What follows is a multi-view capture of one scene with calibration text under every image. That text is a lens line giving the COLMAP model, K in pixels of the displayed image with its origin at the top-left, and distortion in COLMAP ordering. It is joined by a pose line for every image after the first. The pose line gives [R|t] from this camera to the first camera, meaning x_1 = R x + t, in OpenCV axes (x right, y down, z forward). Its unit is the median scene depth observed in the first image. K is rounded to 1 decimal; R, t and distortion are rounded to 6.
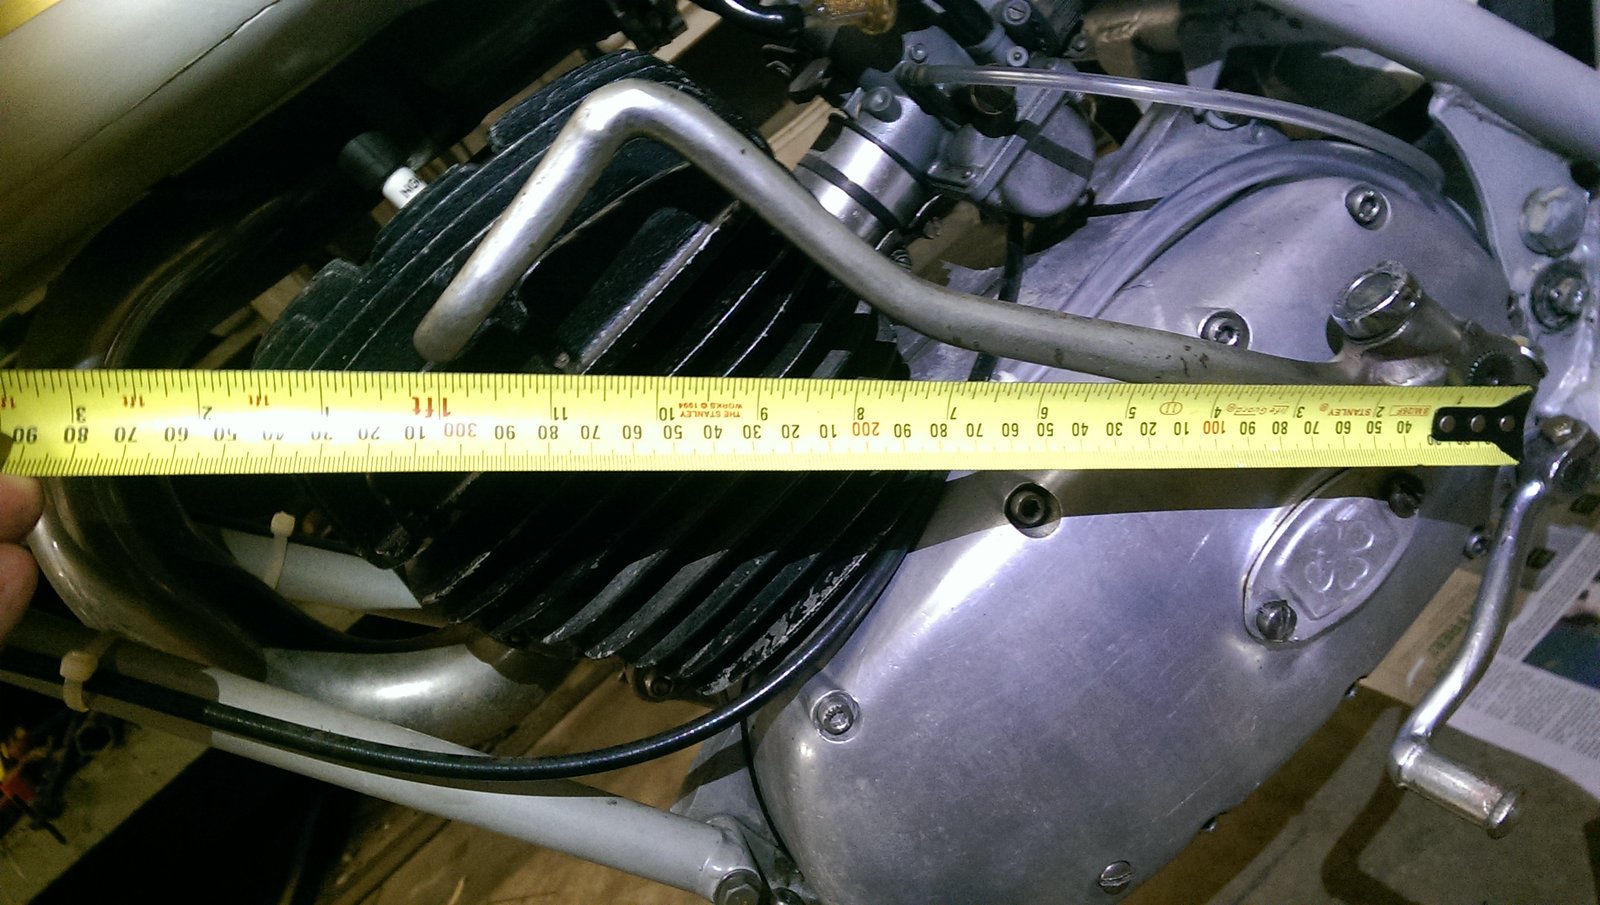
lens RADIAL K [[1135.3, 0, 800.0], [0, 1135.3, 452.5], [0, 0, 1]] dist [0.099193, -0.170100]
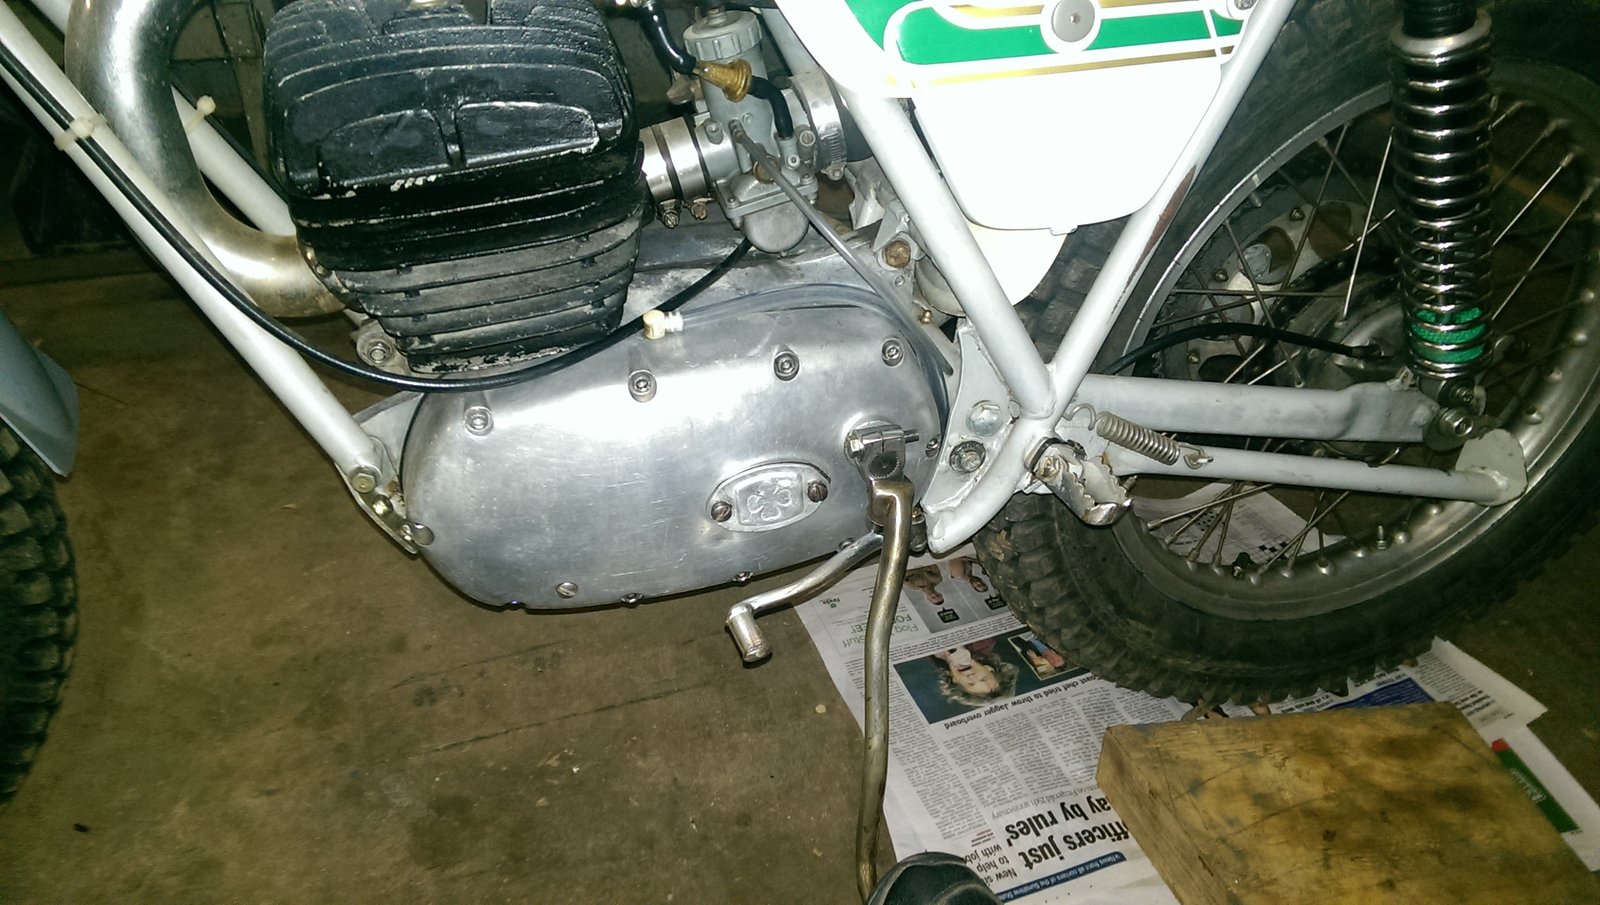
lens RADIAL K [[1135.3, 0, 800.0], [0, 1135.3, 452.5], [0, 0, 1]] dist [0.099193, -0.170100]
pose [[0.800899, 0.545465, 0.247041, 0.019327], [-0.567691, 0.822908, 0.023461, -0.041766], [-0.190495, -0.159032, 0.968721, -0.718293]]
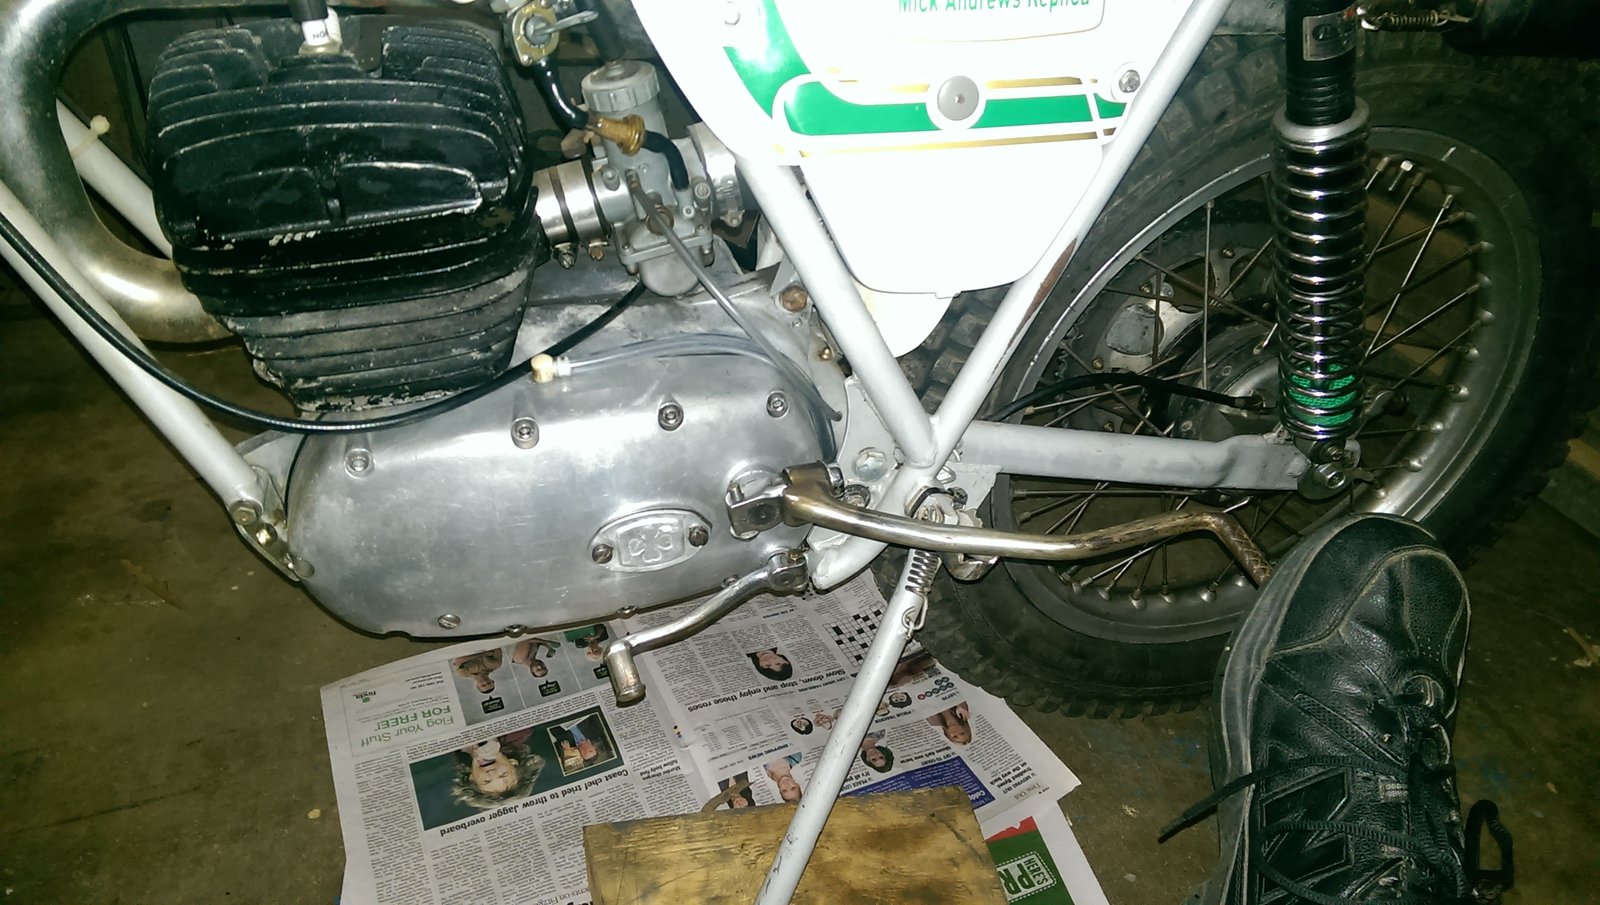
lens RADIAL K [[1135.3, 0, 800.0], [0, 1135.3, 452.5], [0, 0, 1]] dist [0.099193, -0.170100]
pose [[0.765759, 0.567524, 0.302537, 0.008032], [-0.605268, 0.794980, 0.040718, -0.244349], [-0.217403, -0.214296, 0.952267, -0.762616]]
